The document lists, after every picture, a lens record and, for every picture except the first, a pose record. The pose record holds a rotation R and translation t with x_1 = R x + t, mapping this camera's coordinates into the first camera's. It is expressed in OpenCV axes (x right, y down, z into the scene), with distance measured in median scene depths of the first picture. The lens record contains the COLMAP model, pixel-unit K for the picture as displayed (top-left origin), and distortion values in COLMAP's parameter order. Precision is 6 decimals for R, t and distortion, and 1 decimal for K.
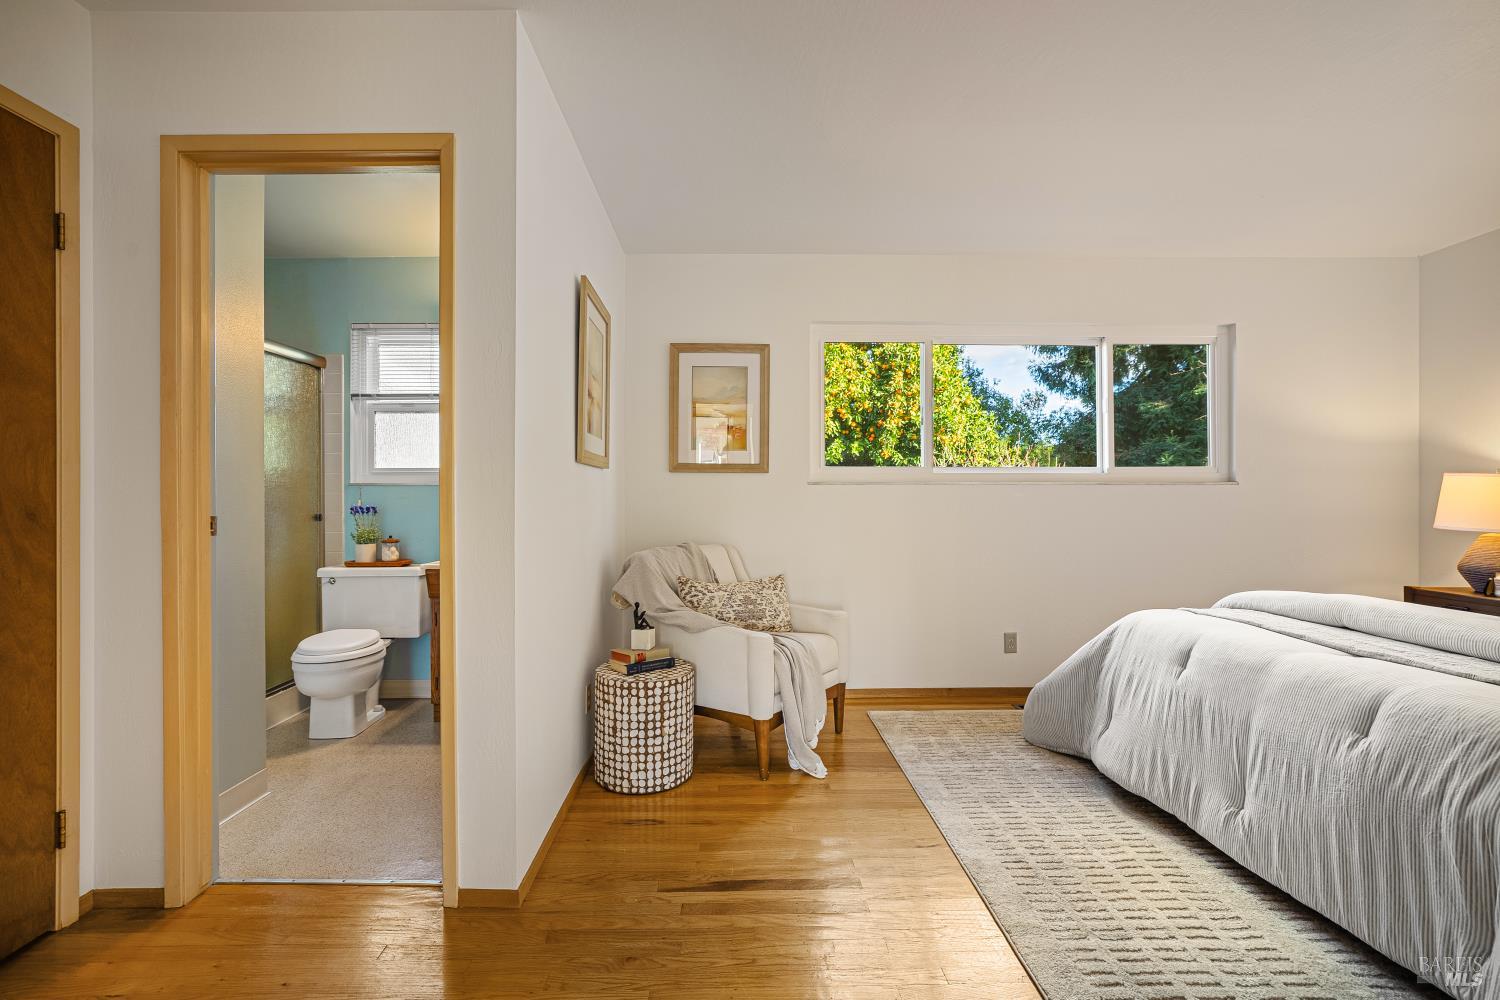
lens RADIAL K [[657.1, 0, 725.5], [0, 657.1, 500.7], [0, 0, 1]] dist [-0.034265, 0.016074]
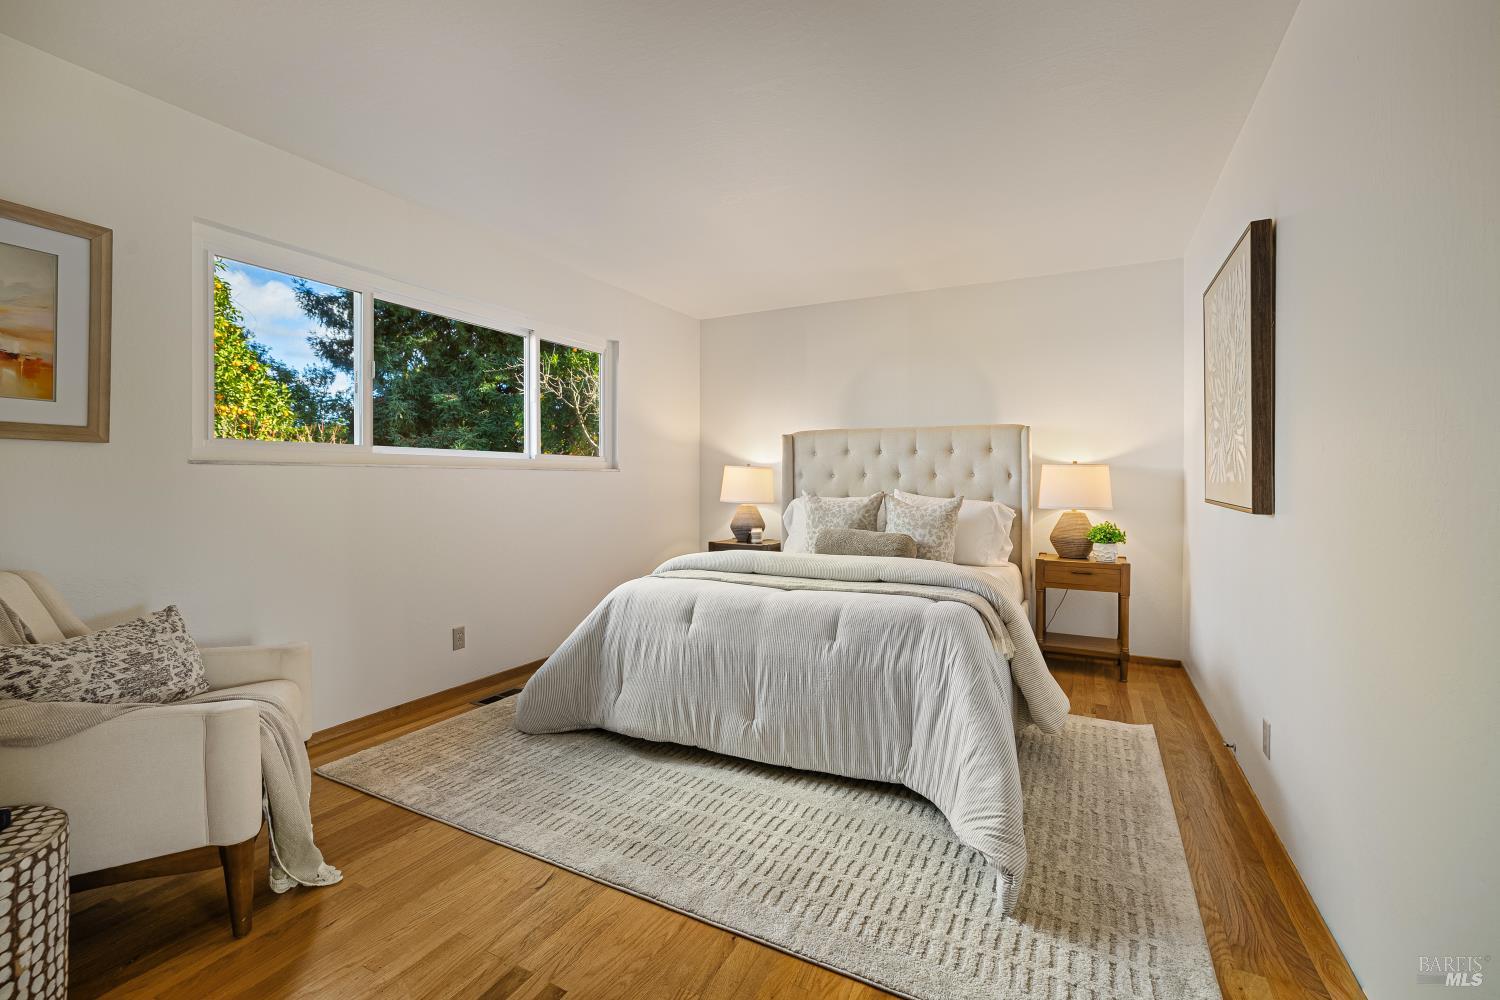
lens RADIAL K [[642.5, 0, 757.1], [0, 642.5, 487.9], [0, 0, 1]] dist [-0.036188, 0.013829]
pose [[0.452846, -0.009916, 0.891533, -0.245143], [0.006070, 0.999949, 0.008039, -0.002430], [-0.891568, 0.001771, 0.452884, 0.282699]]
